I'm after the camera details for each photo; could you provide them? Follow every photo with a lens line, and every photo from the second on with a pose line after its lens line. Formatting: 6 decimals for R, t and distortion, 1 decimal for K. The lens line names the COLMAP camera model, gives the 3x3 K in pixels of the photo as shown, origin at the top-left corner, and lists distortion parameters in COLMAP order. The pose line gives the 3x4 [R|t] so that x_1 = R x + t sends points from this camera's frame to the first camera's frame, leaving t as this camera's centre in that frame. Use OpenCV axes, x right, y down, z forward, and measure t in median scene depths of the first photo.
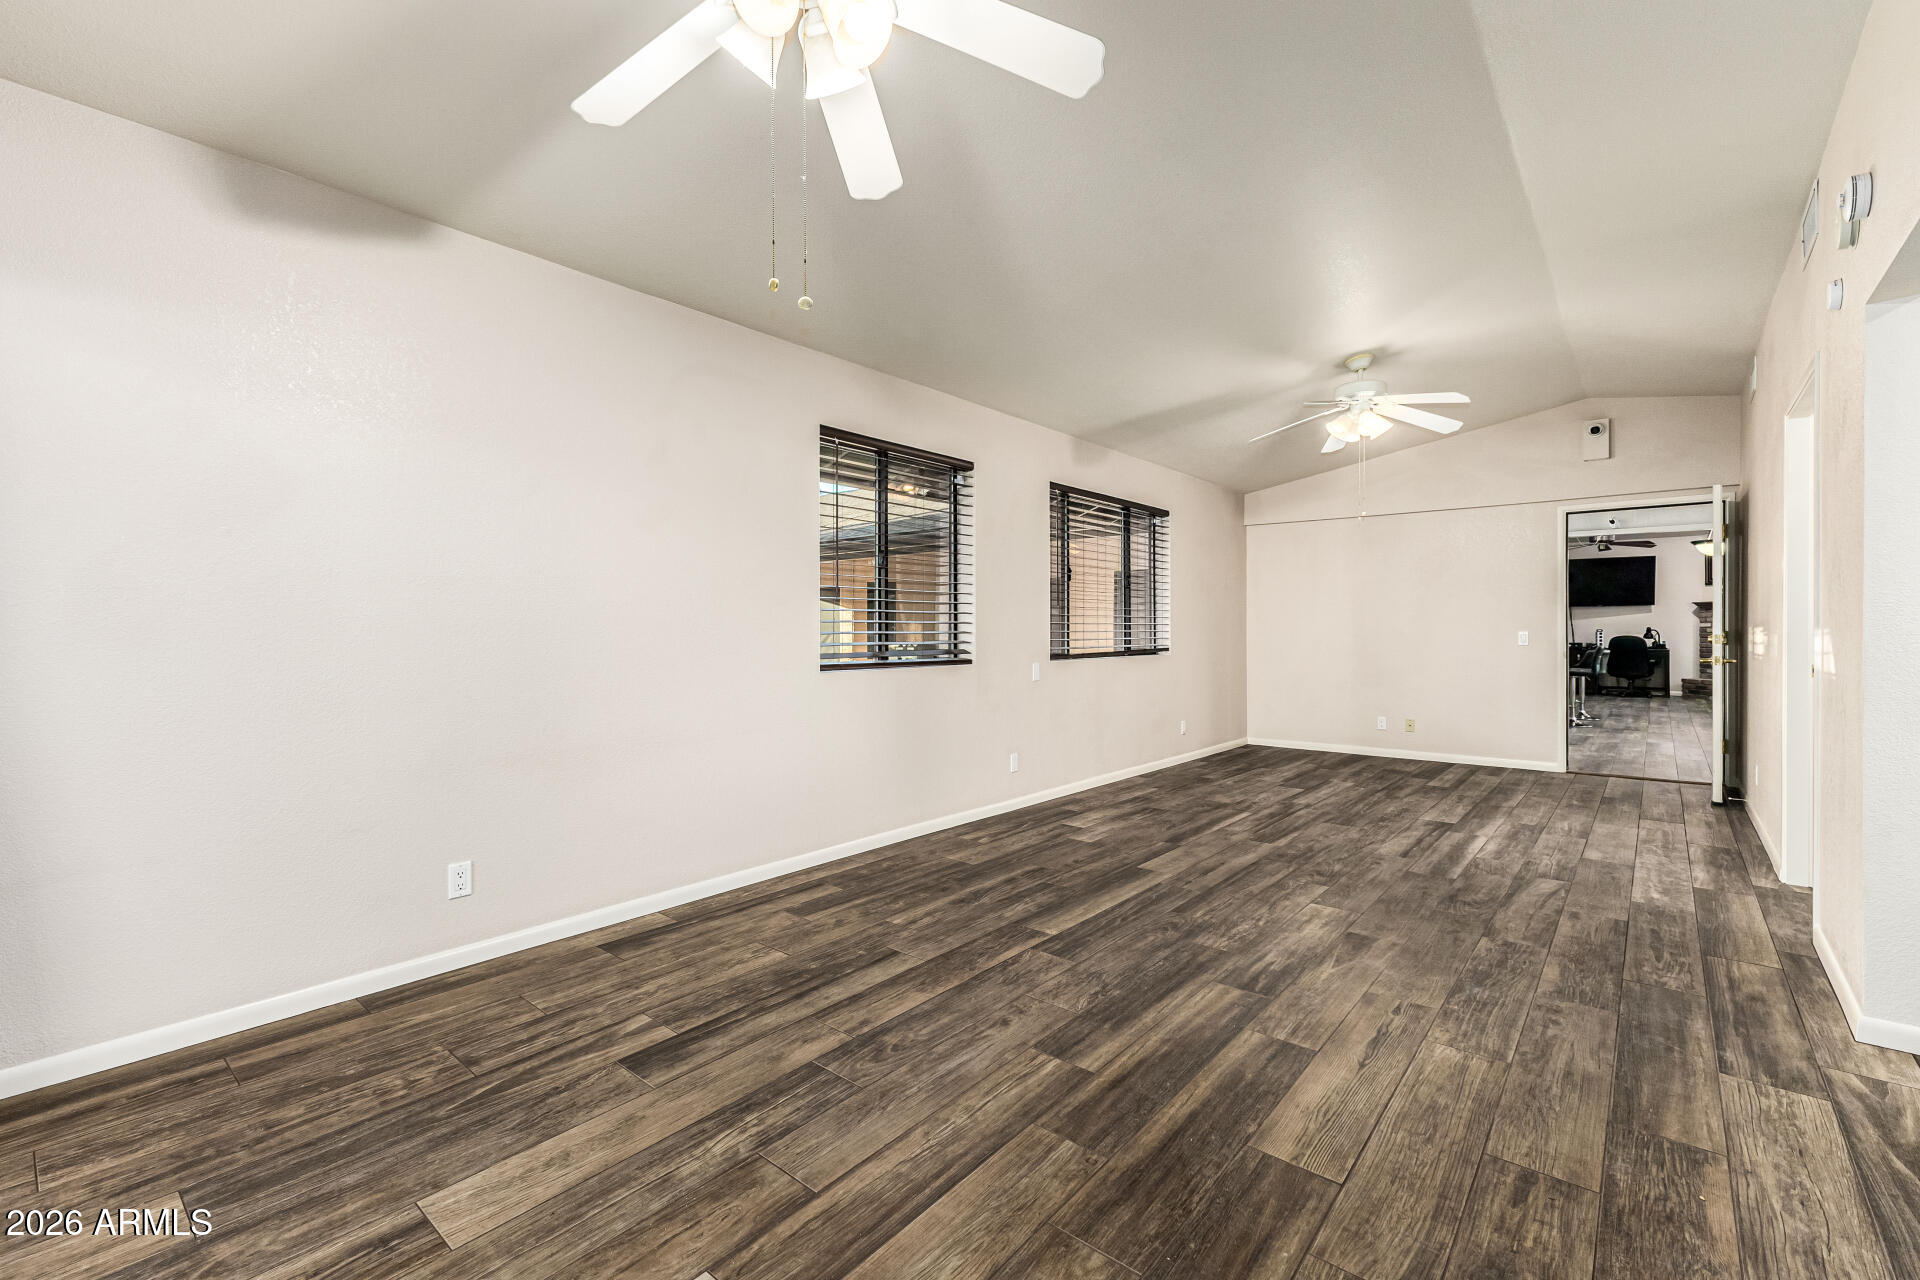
lens RADIAL K [[833.7, 0, 960.9], [0, 833.7, 635.8], [0, 0, 1]] dist [0.021279, -0.001710]
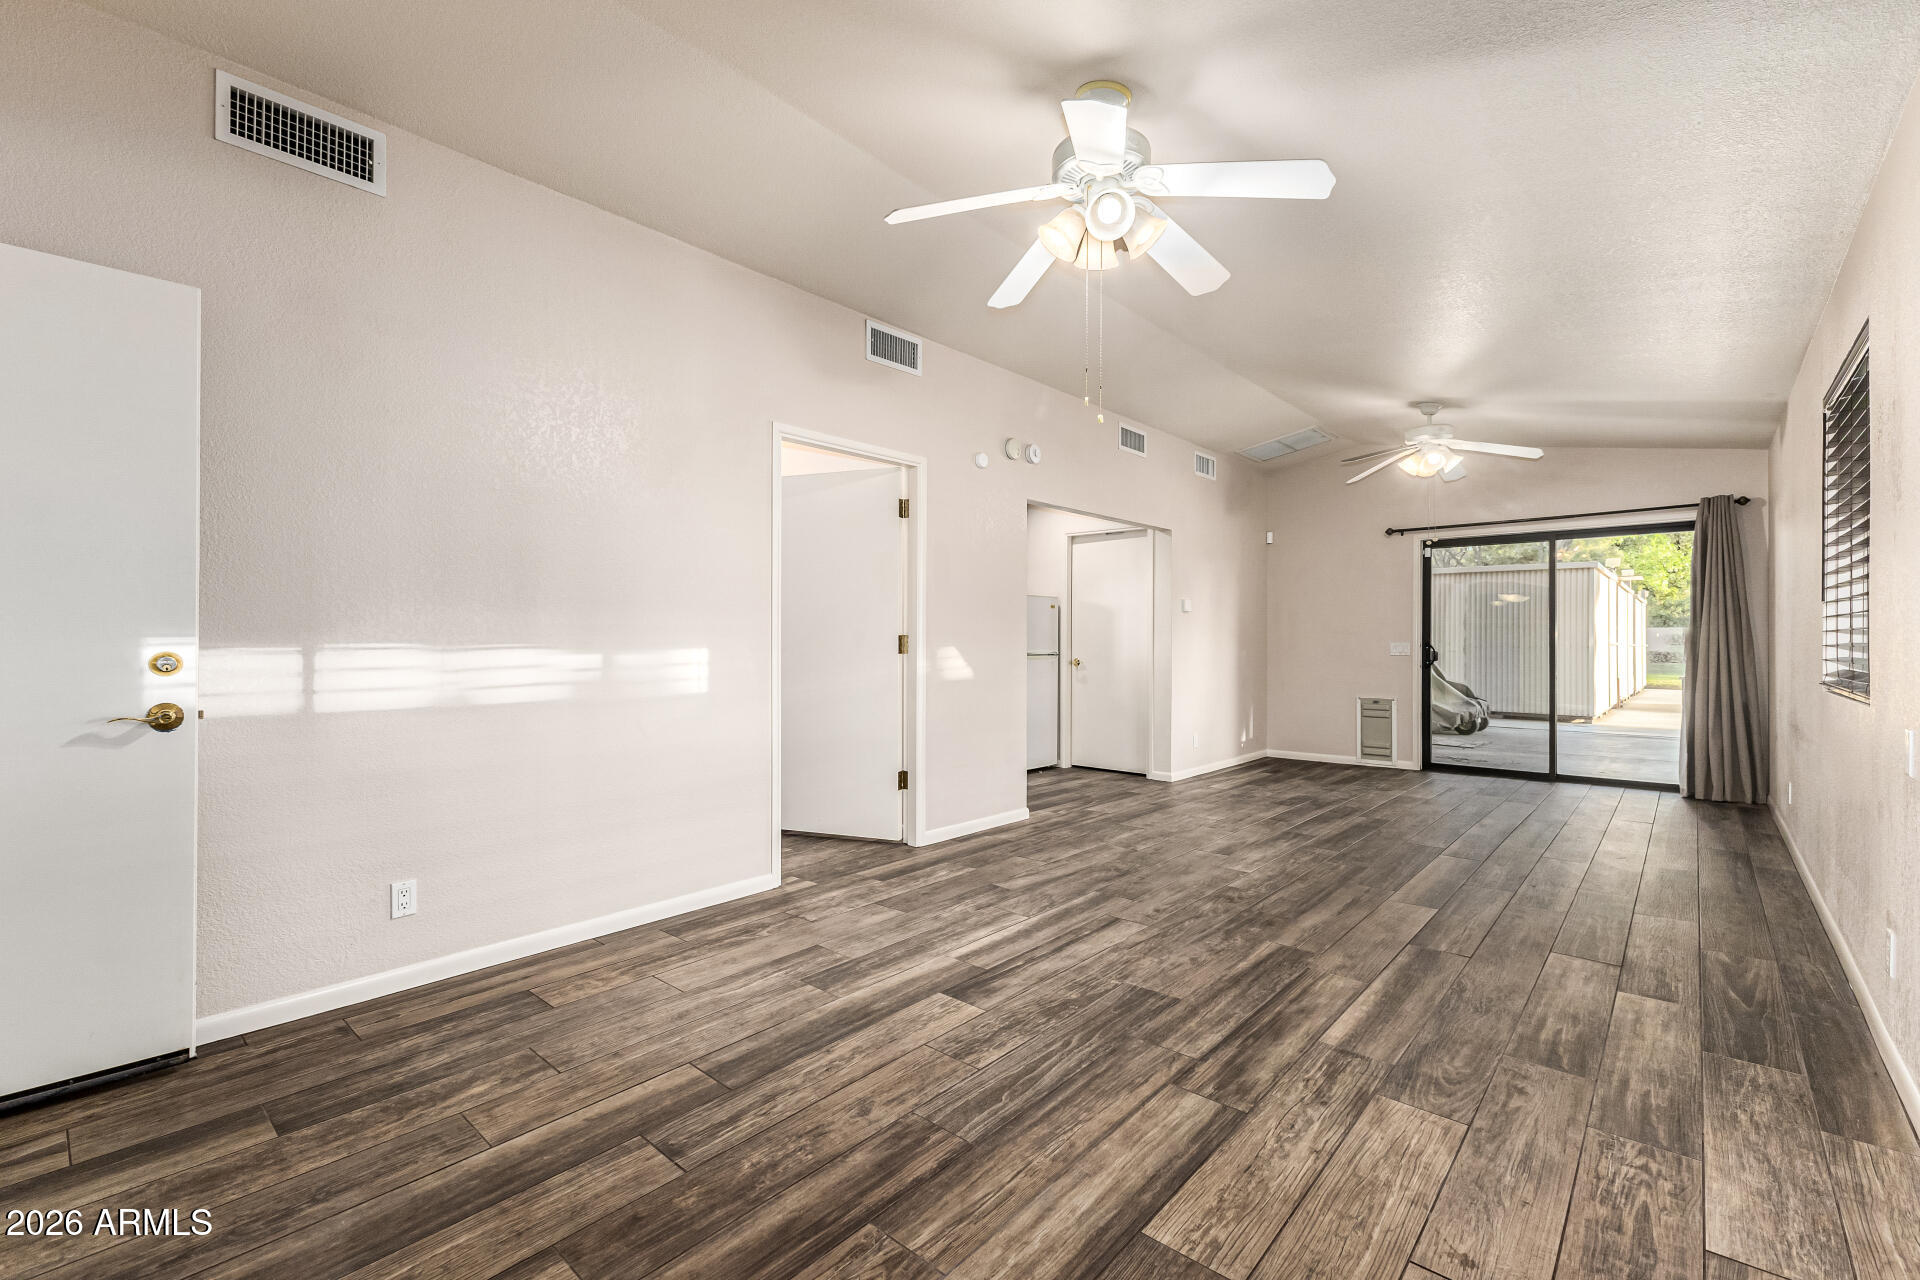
lens RADIAL K [[833.7, 0, 963.4], [0, 833.7, 632.1], [0, 0, 1]] dist [0.021279, -0.001710]
pose [[-0.999795, -0.001263, 0.020216, 0.722332], [-0.001270, 0.999999, -0.000336, -0.013272], [-0.020216, -0.000362, -0.999796, 1.980722]]
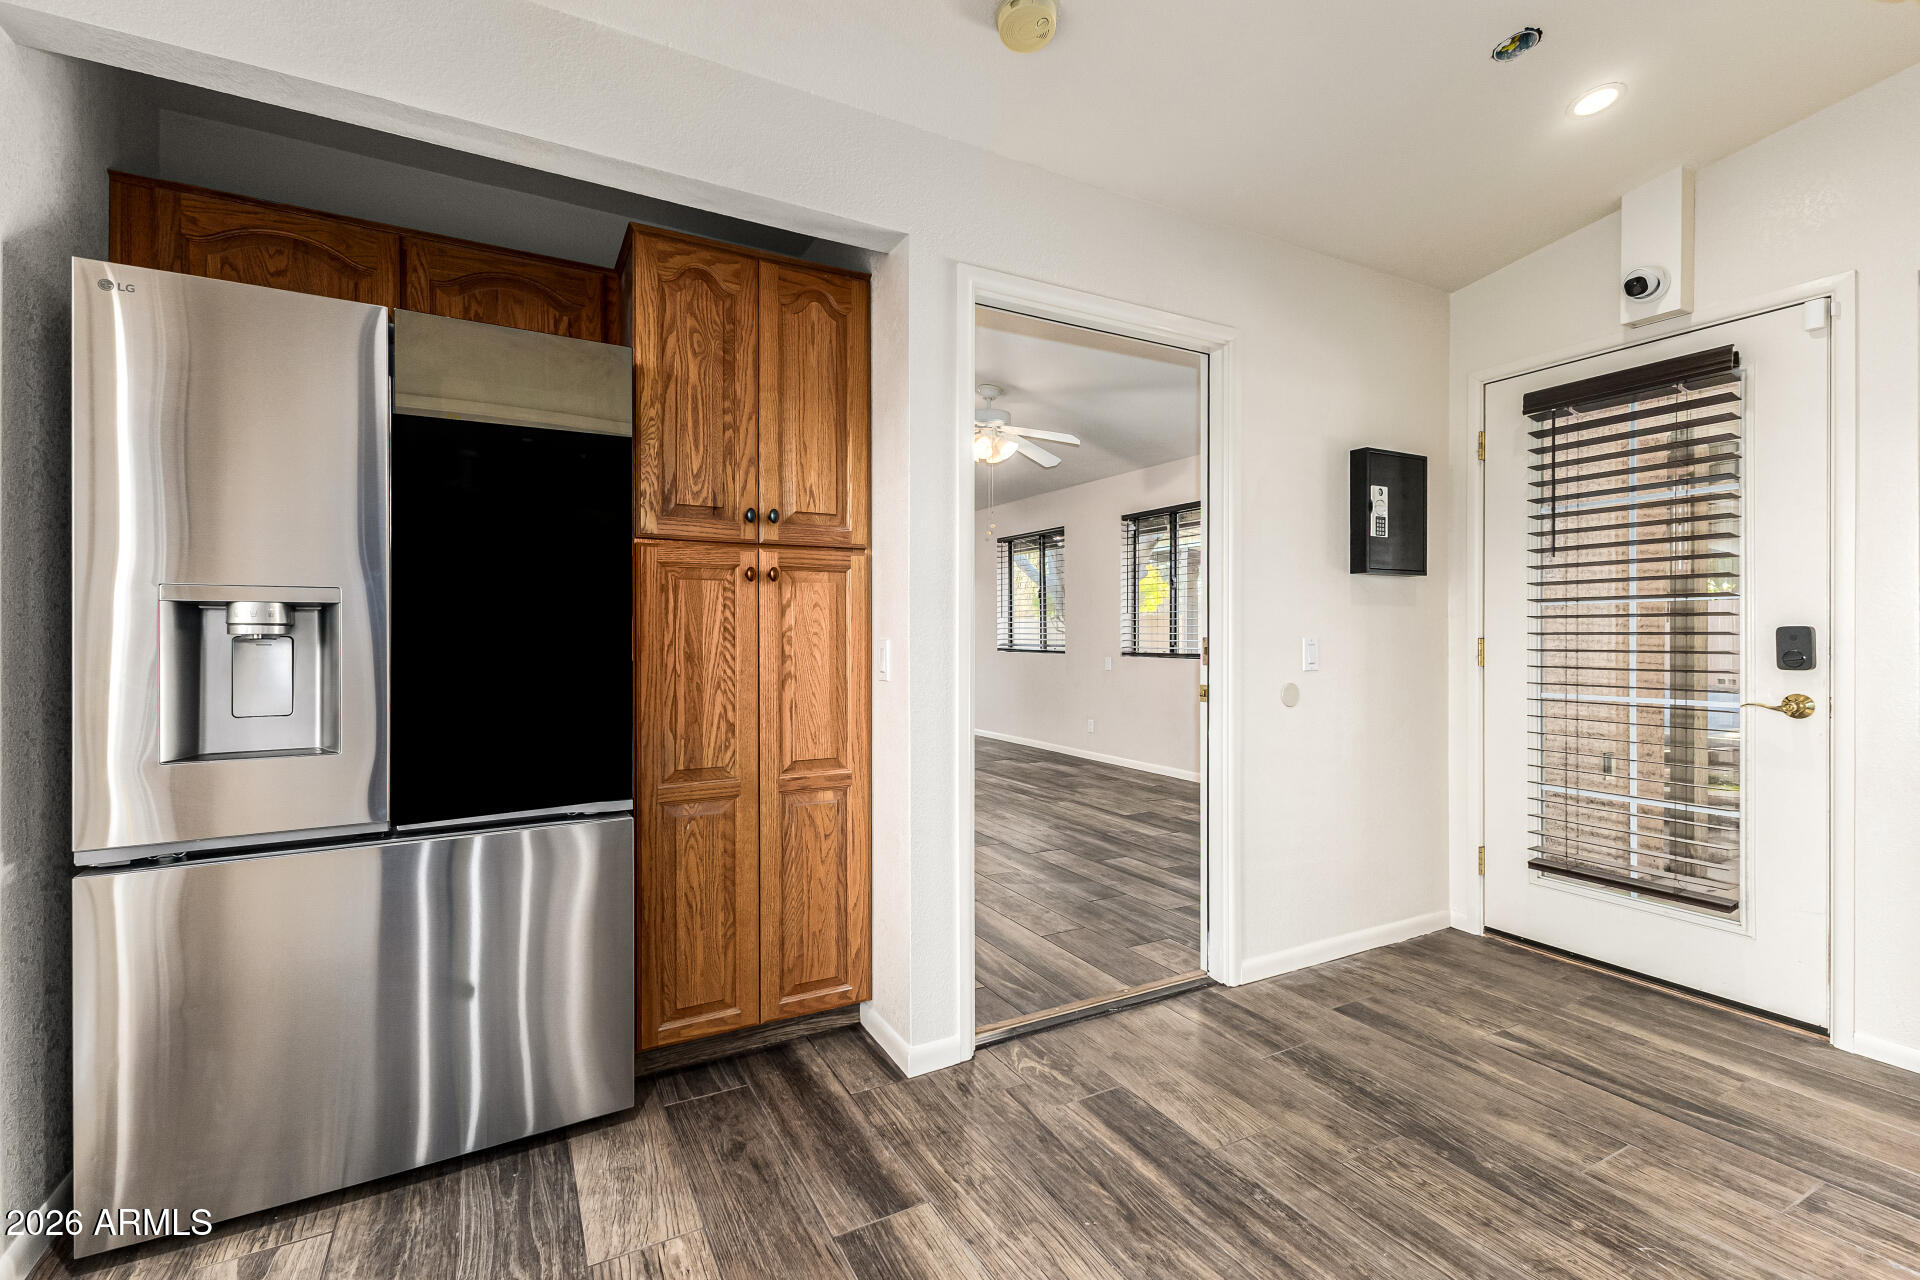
lens RADIAL K [[833.7, 0, 957.9], [0, 833.7, 637.3], [0, 0, 1]] dist [0.021279, -0.001710]
pose [[-0.364329, 0.002403, -0.931267, 2.032367], [-0.003554, 0.999986, 0.003971, -0.006962], [0.931263, 0.004756, -0.364316, 1.794779]]
